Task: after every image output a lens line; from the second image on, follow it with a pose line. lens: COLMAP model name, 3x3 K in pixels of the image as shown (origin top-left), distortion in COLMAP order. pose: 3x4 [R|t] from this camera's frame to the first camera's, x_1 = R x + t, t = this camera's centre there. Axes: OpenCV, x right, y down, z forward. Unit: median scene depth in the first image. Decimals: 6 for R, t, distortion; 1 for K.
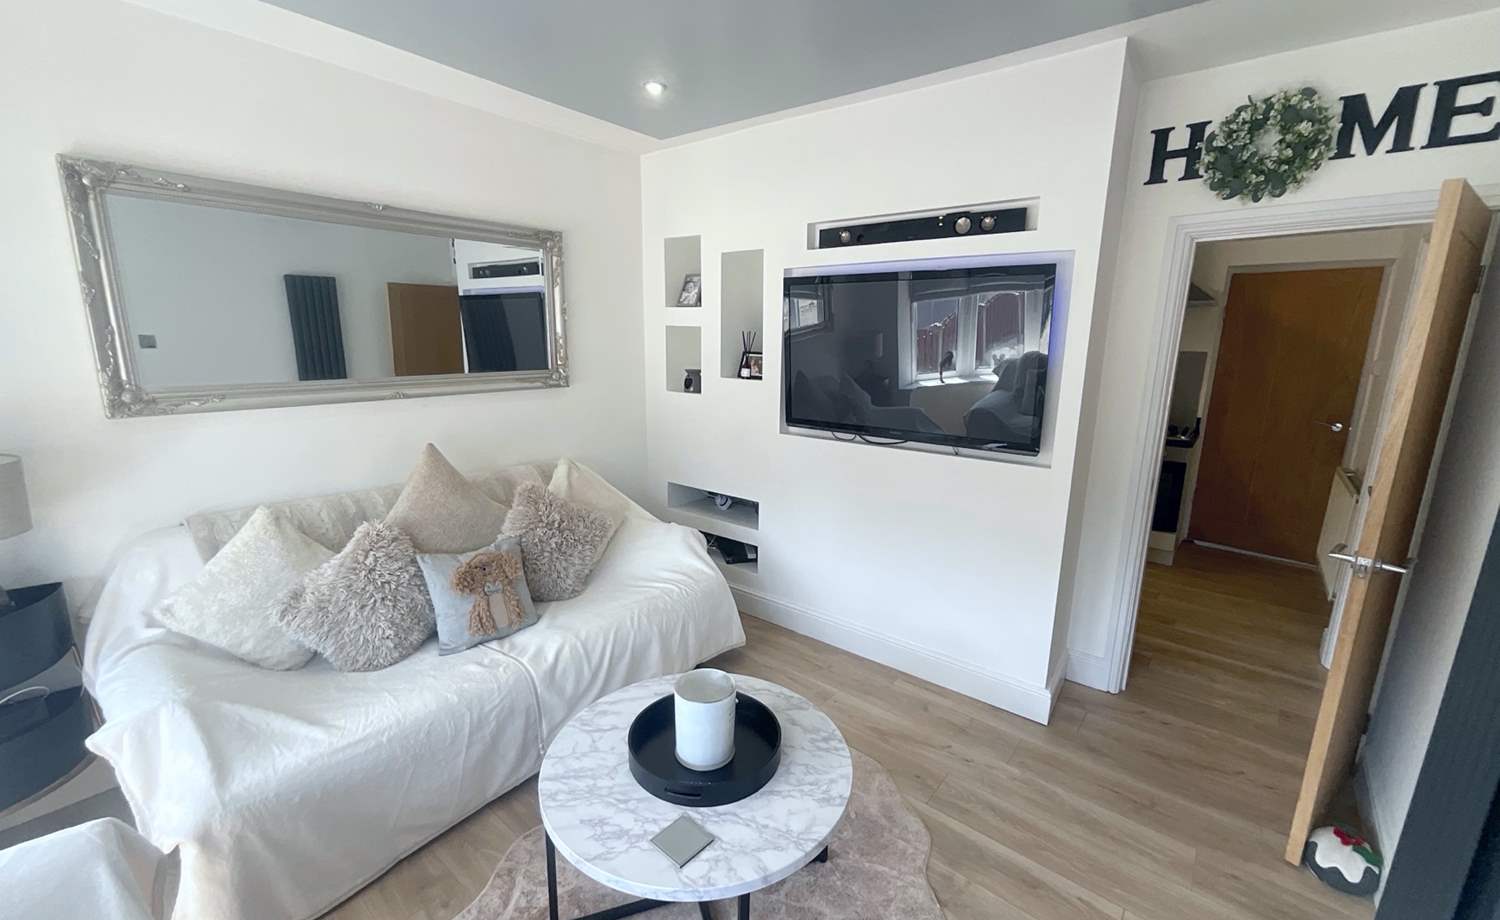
lens RADIAL K [[609.7, 0, 747.4], [0, 609.7, 456.3], [0, 0, 1]] dist [-0.001138, -0.000363]
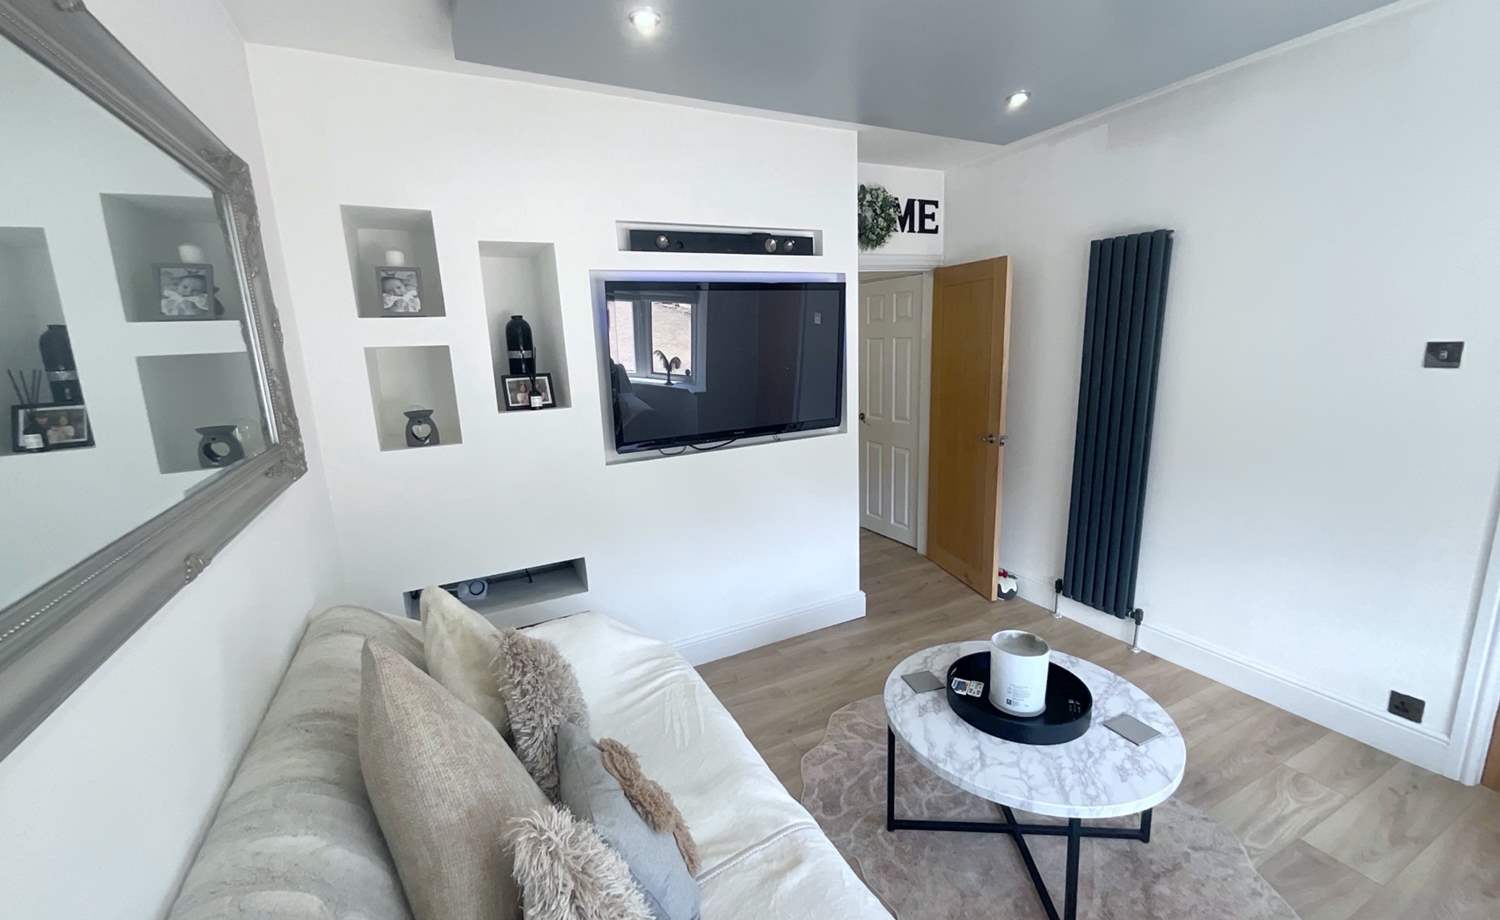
lens RADIAL K [[605.3, 0, 756.0], [0, 605.3, 457.4], [0, 0, 1]] dist [0.001793, 0.000615]
pose [[0.406740, -0.206664, 0.889861, -0.752445], [0.227514, 0.966300, 0.120424, -0.126968], [-0.884760, 0.153475, 0.440052, 0.556216]]
